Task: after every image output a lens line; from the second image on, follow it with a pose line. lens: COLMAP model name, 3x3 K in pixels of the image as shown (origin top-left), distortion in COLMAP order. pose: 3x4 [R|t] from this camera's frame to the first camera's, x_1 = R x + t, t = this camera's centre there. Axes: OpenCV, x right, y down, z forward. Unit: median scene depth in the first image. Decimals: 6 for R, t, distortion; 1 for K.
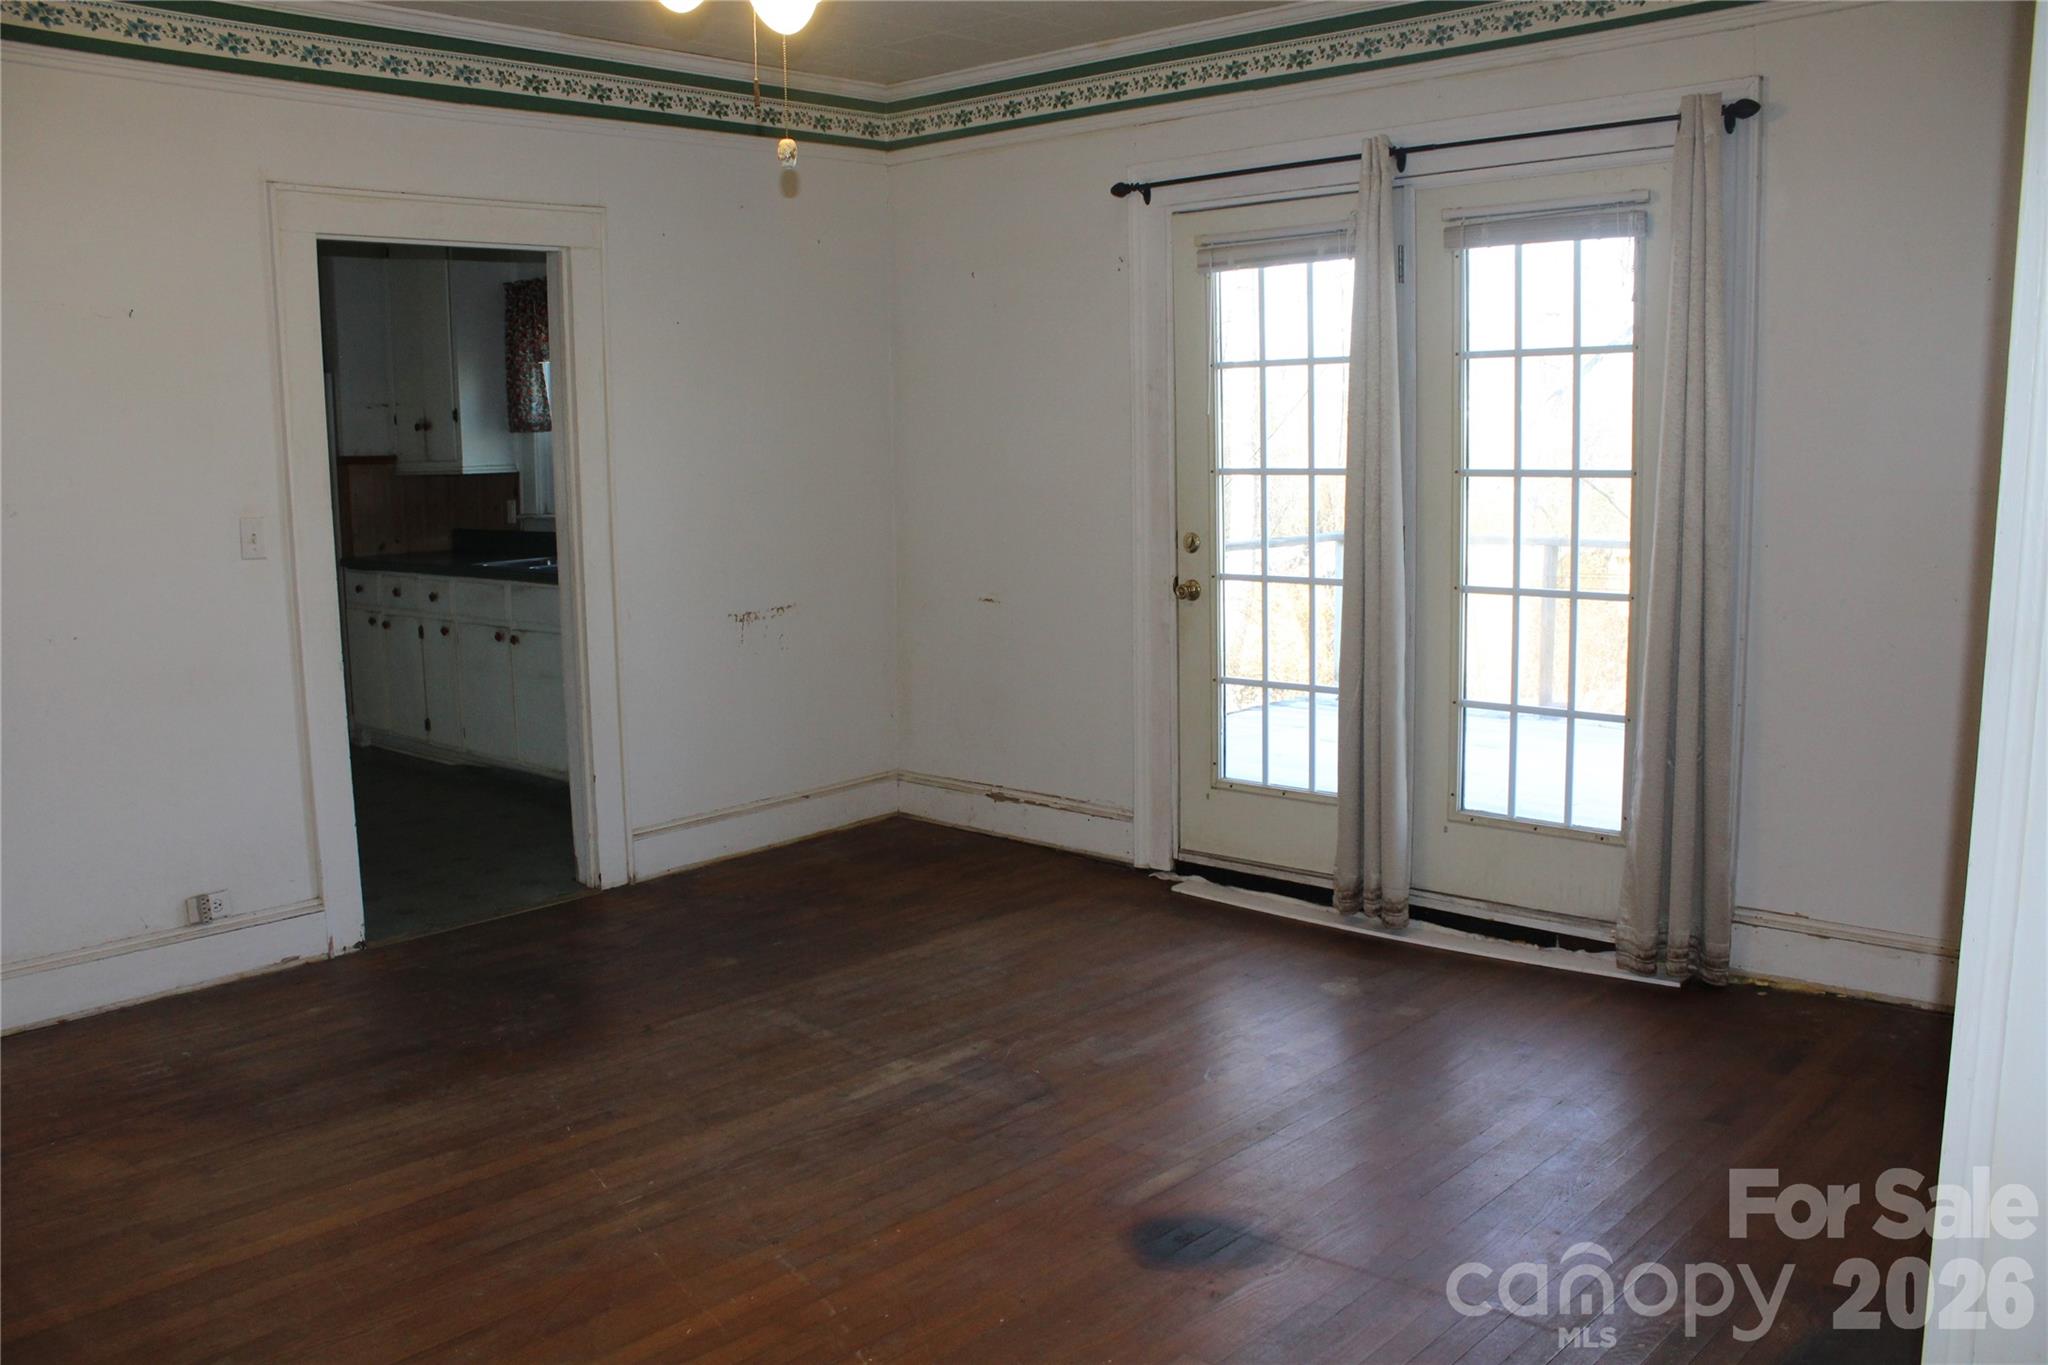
lens RADIAL K [[1702.7, 0, 1029.0], [0, 1702.7, 694.9], [0, 0, 1]] dist [-0.170739, 0.172100]
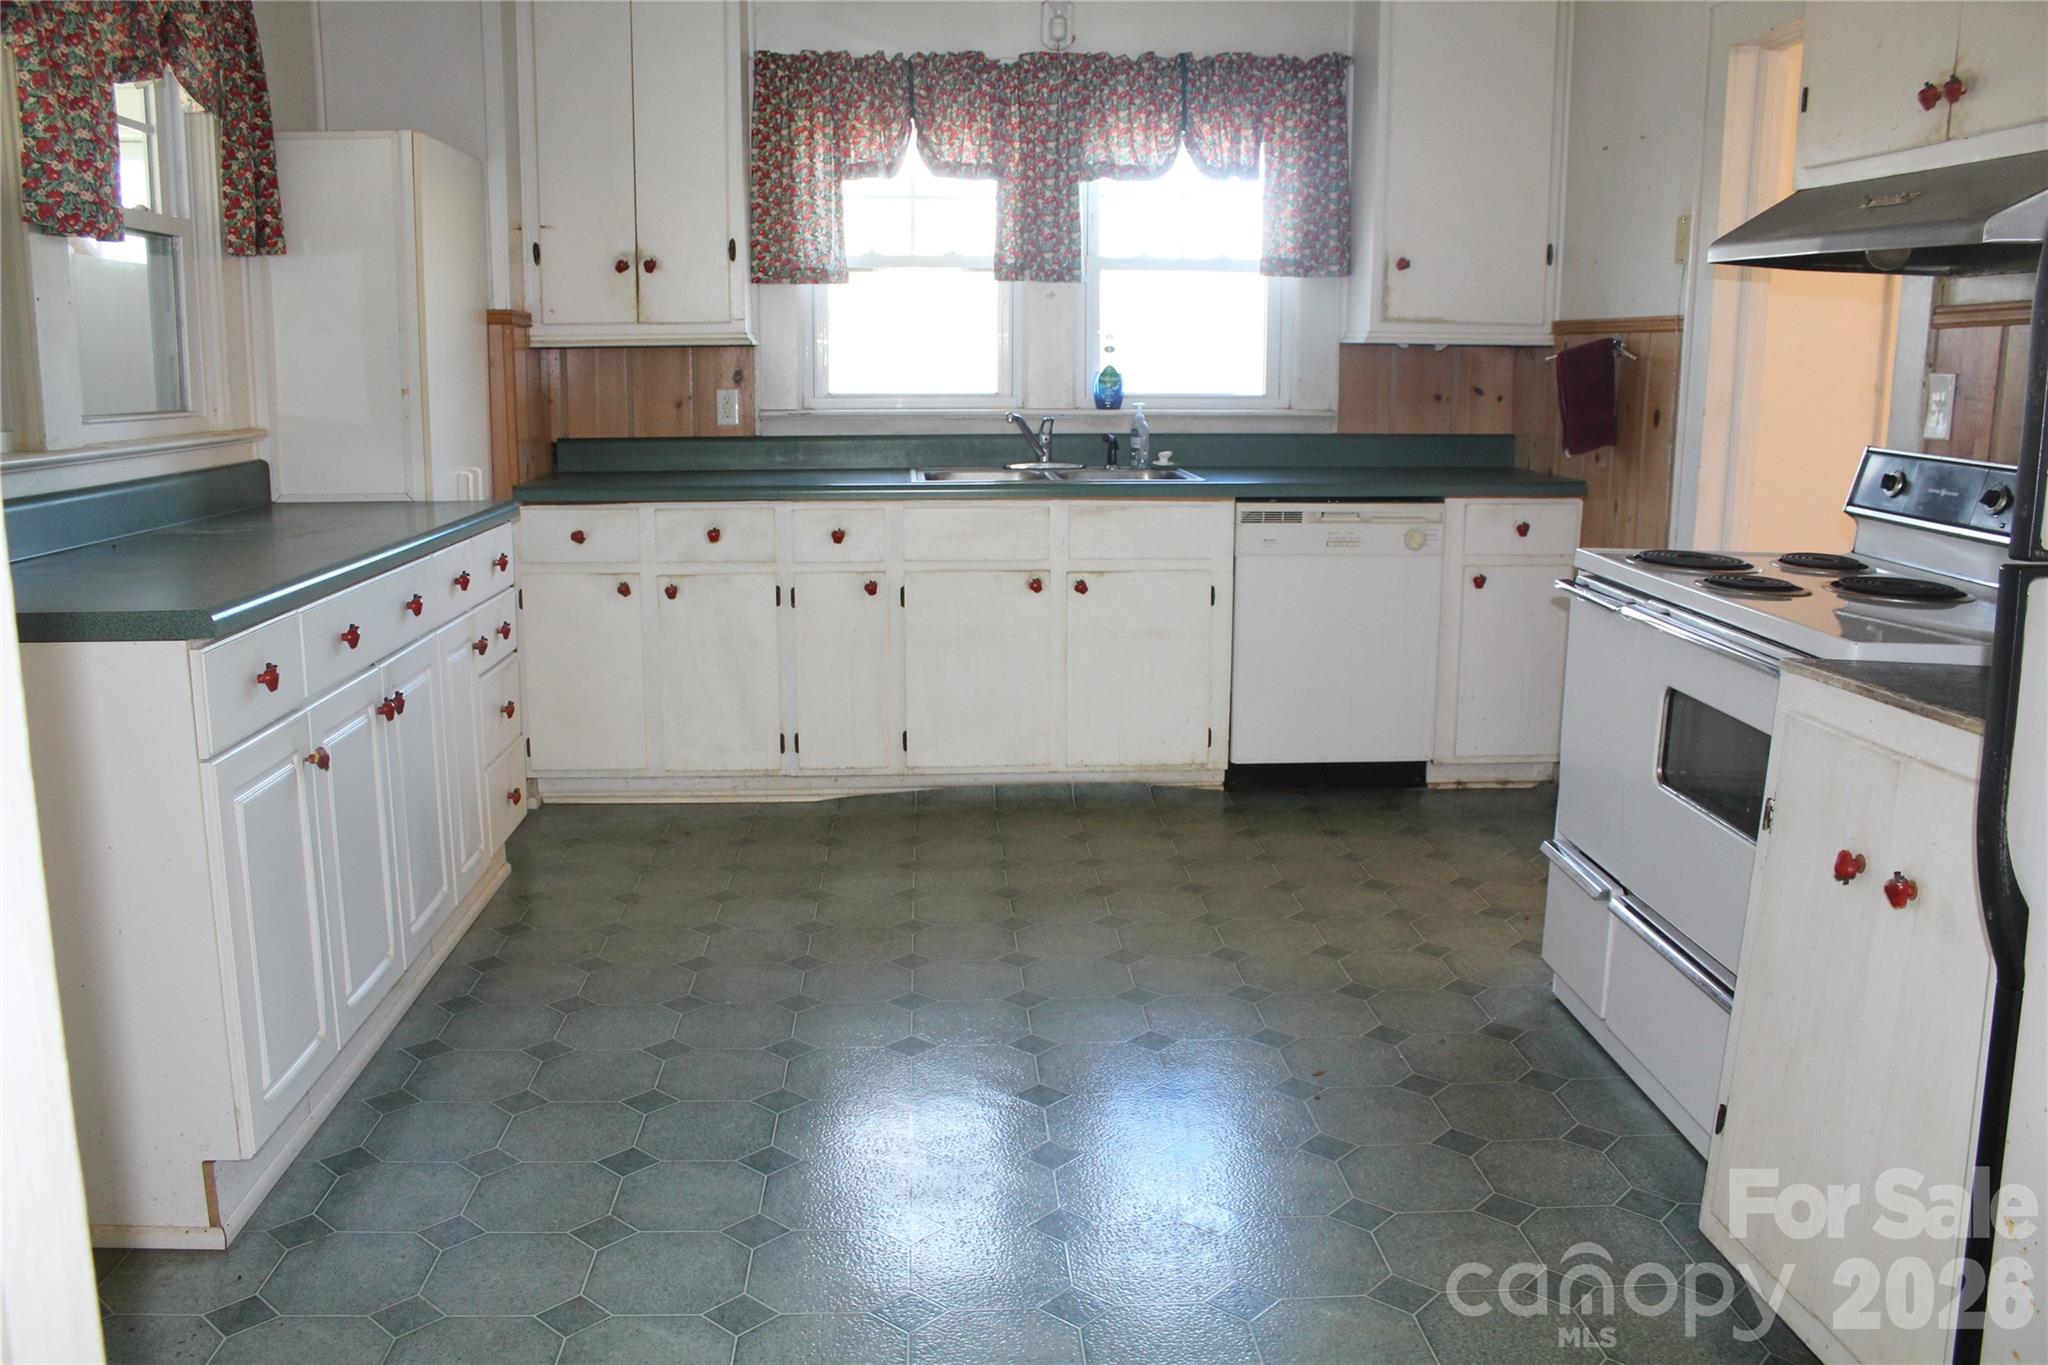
lens RADIAL K [[1702.7, 0, 1029.0], [0, 1702.7, 694.9], [0, 0, 1]] dist [-0.170739, 0.172100]
pose [[0.688757, -0.127662, 0.713664, -0.733548], [0.087529, 0.991817, 0.092944, -0.050673], [-0.719689, -0.001549, 0.694295, 0.479239]]
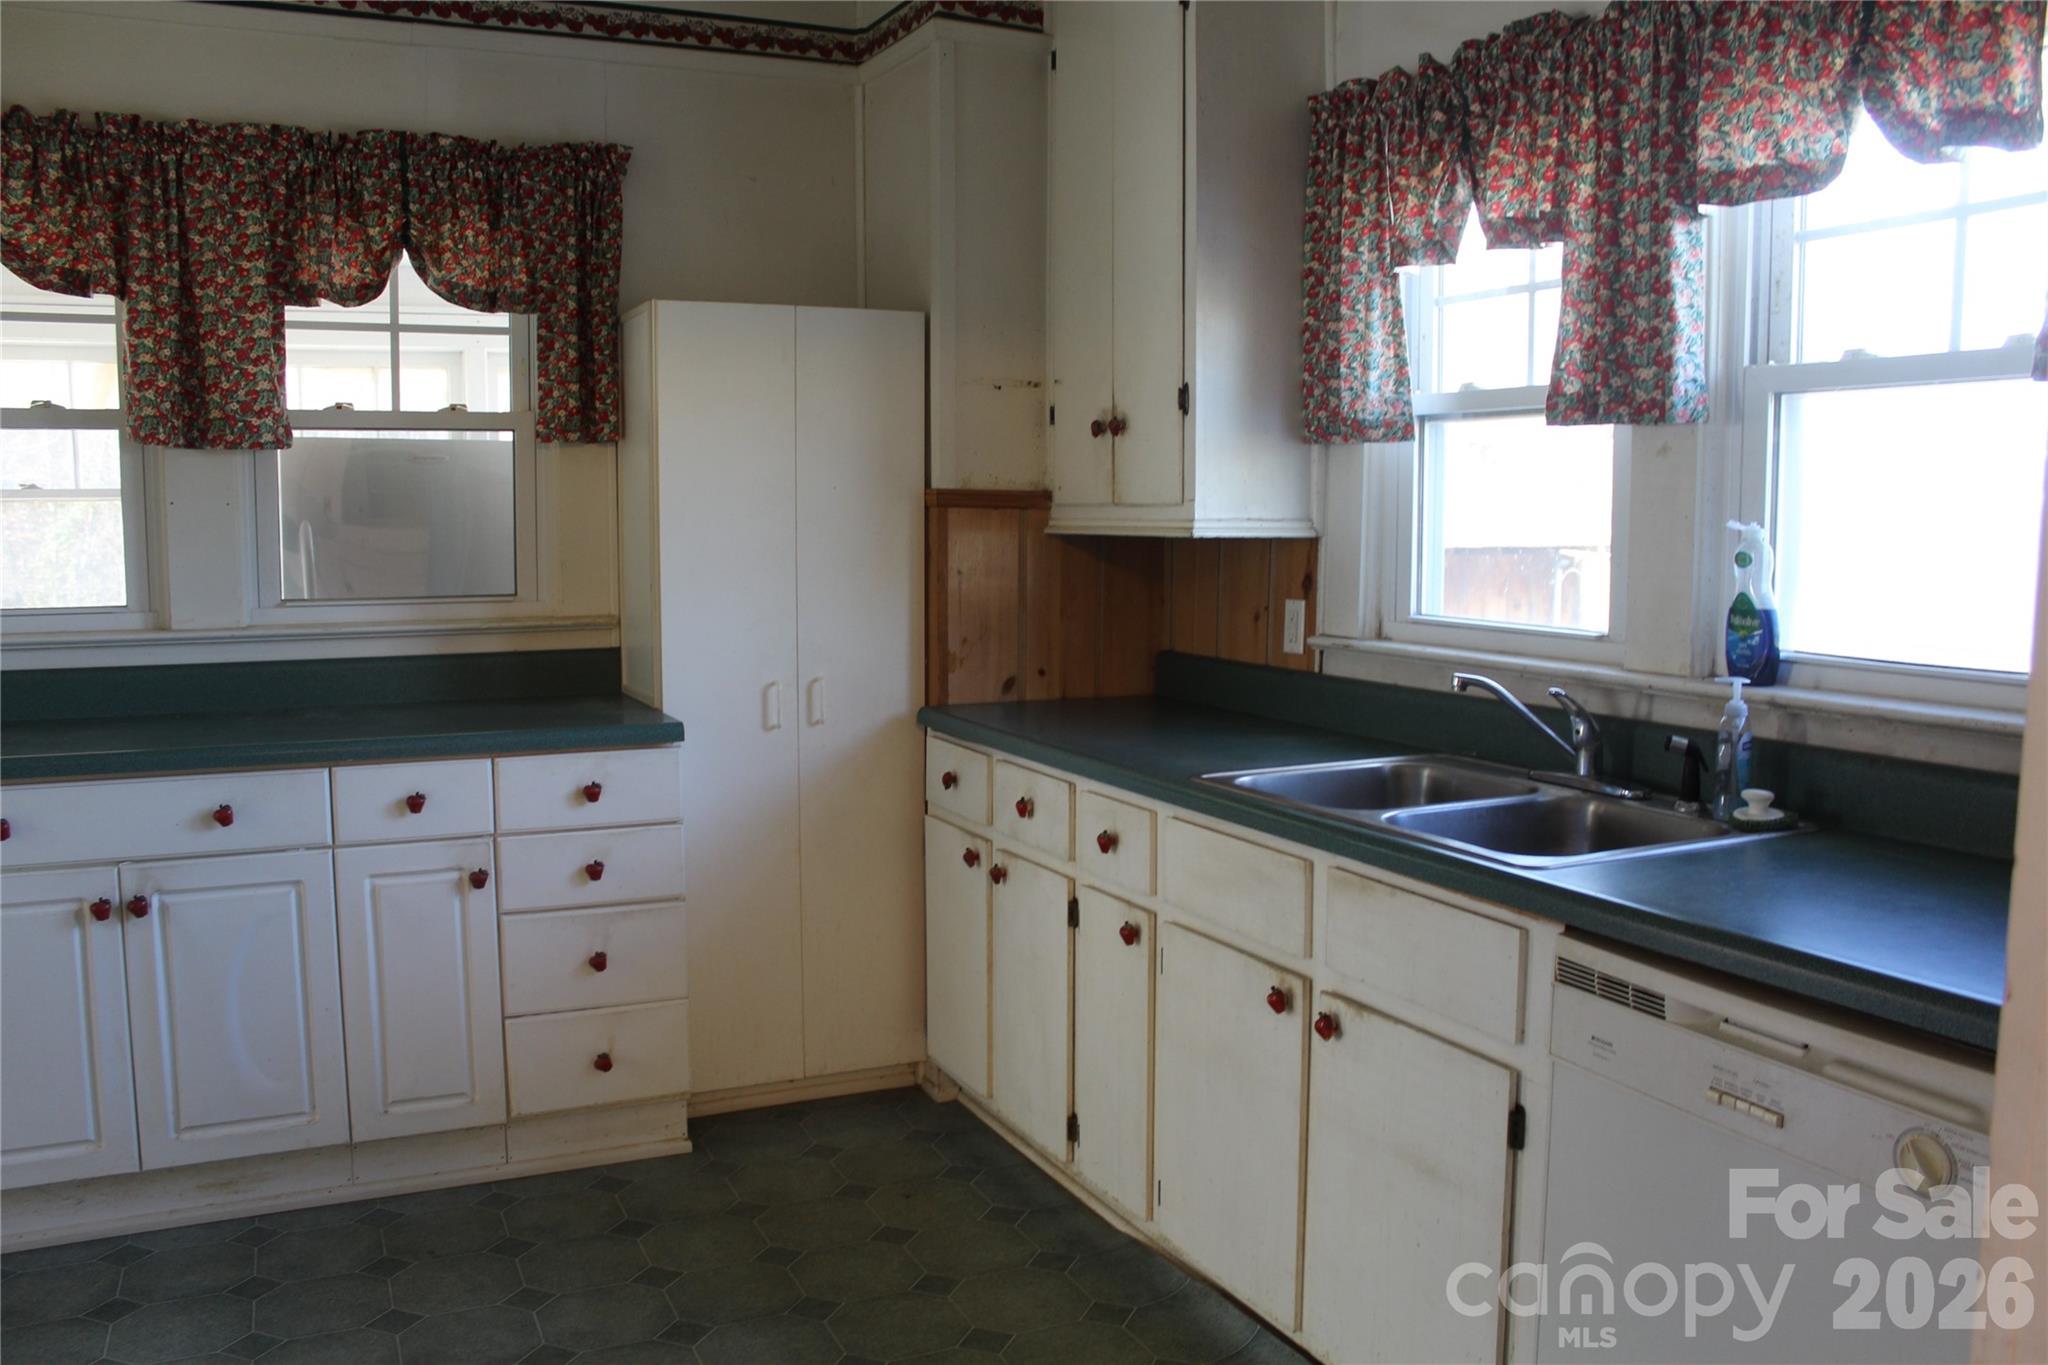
lens RADIAL K [[1702.7, 0, 1029.0], [0, 1702.7, 694.9], [0, 0, 1]] dist [-0.170739, 0.172100]
pose [[0.925171, 0.059390, -0.374874, -0.212934], [-0.072364, 0.997165, -0.020612, -0.080116], [0.372587, 0.046197, 0.926846, 0.584177]]
